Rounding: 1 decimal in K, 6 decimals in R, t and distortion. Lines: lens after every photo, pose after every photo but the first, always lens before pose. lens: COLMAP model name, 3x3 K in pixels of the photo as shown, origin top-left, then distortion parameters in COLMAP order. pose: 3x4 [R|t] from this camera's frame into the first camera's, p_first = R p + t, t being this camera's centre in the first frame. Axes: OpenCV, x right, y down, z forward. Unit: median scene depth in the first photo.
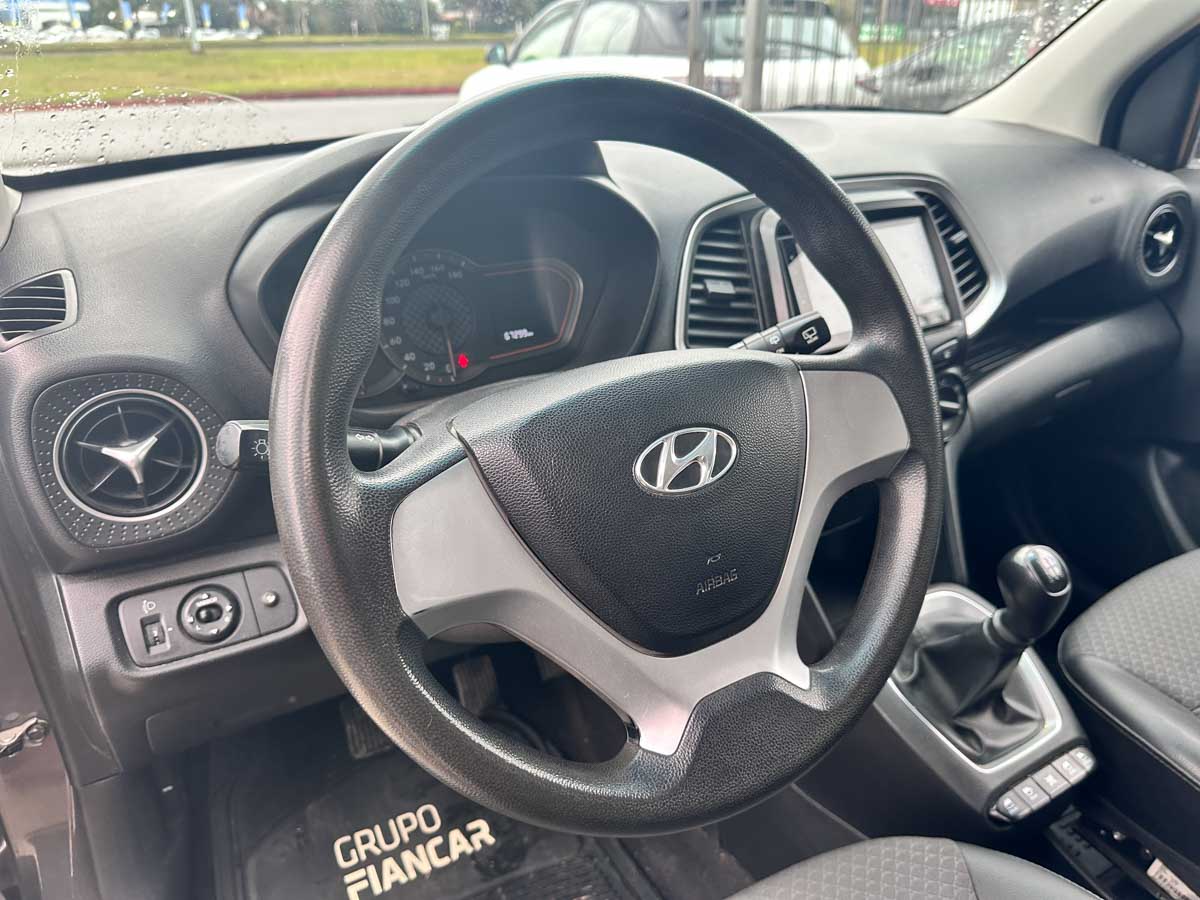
lens RADIAL K [[844.9, 0, 604.2], [0, 844.9, 445.9], [0, 0, 1]] dist [0.023155, -0.024961]
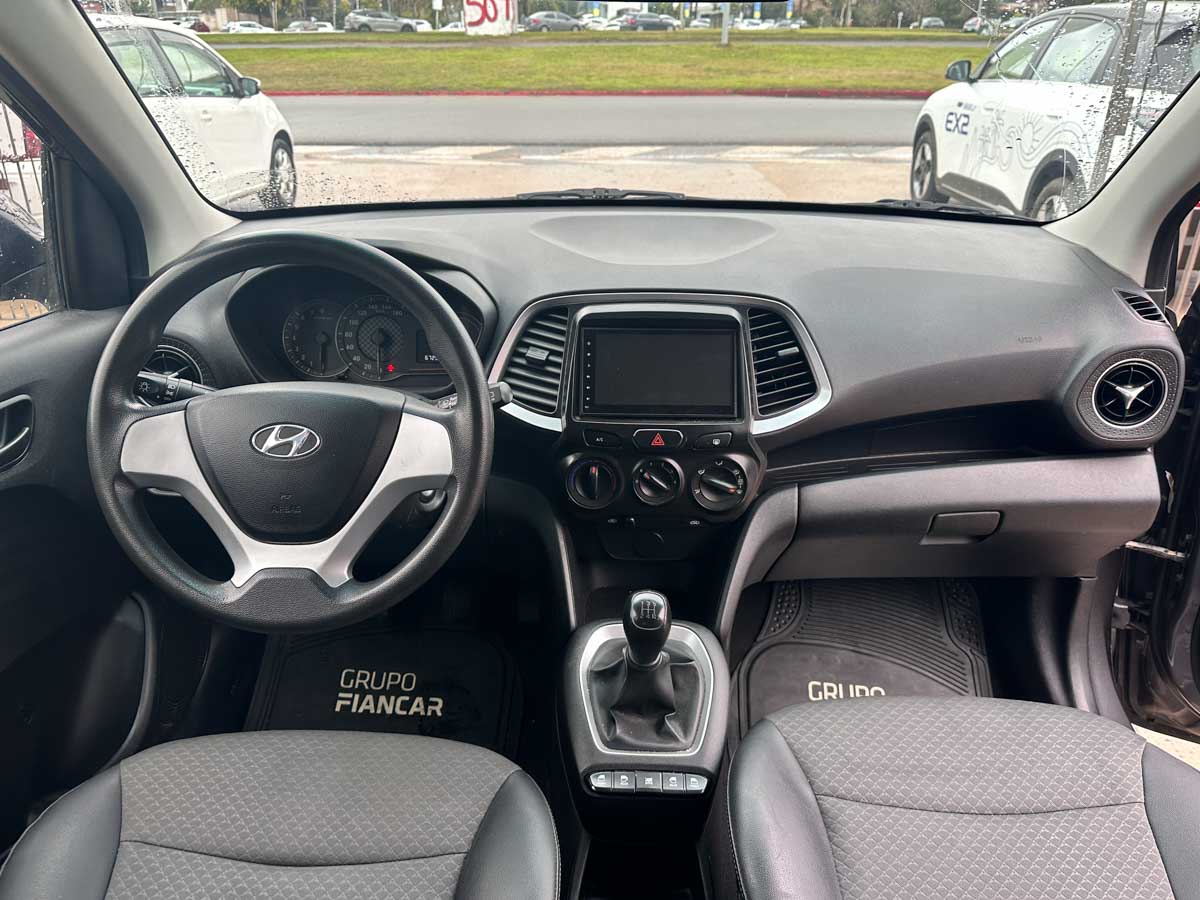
lens RADIAL K [[865.1, 0, 647.9], [0, 865.1, 456.9], [0, 0, 1]] dist [0.028539, 0.001510]
pose [[0.868836, 0.242821, -0.431464, 0.707080], [-0.239239, 0.968881, 0.063518, -0.116040], [0.433461, 0.048036, 0.899891, -0.152196]]
